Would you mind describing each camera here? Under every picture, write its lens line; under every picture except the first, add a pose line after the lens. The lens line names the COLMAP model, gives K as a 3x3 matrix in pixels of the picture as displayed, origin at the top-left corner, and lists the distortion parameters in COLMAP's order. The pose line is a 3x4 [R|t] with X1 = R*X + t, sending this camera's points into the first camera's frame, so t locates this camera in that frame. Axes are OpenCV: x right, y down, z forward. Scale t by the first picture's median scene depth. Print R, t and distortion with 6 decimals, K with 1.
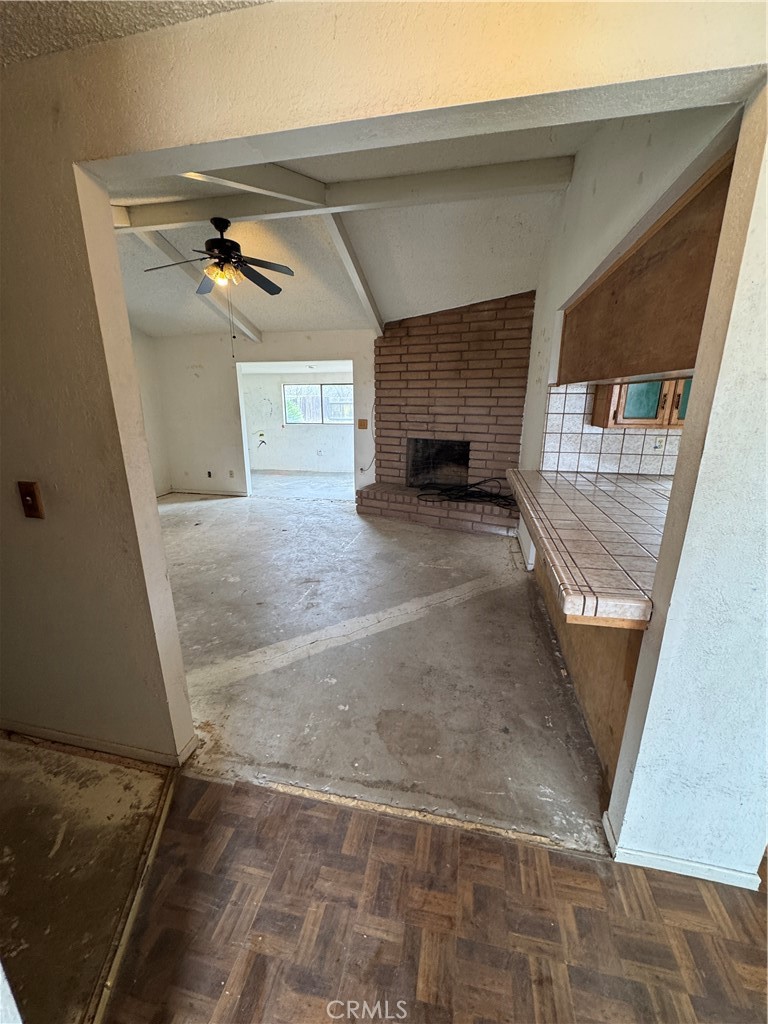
lens RADIAL K [[410.4, 0, 384.2], [0, 410.4, 513.0], [0, 0, 1]] dist [-0.003526, 0.000565]
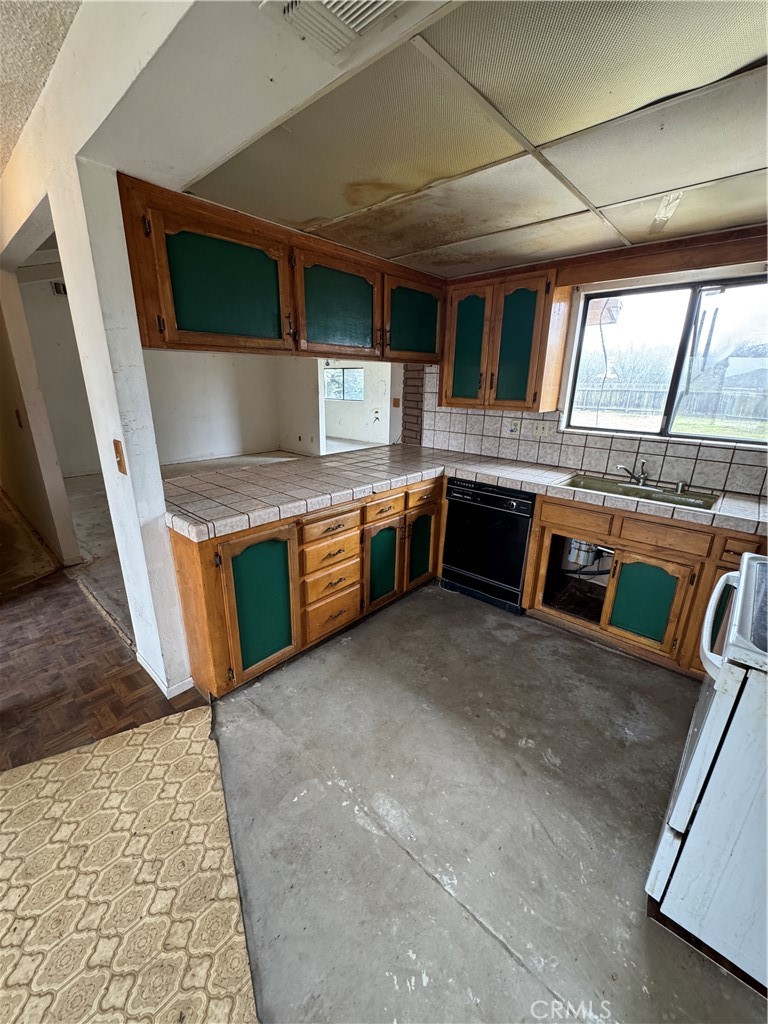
lens RADIAL K [[410.4, 0, 384.2], [0, 410.4, 512.8], [0, 0, 1]] dist [-0.003526, 0.000565]
pose [[0.861404, 0.165094, -0.480340, 0.519530], [-0.148393, 0.986241, 0.072857, 0.001786], [0.485759, 0.008520, 0.874051, 0.012720]]
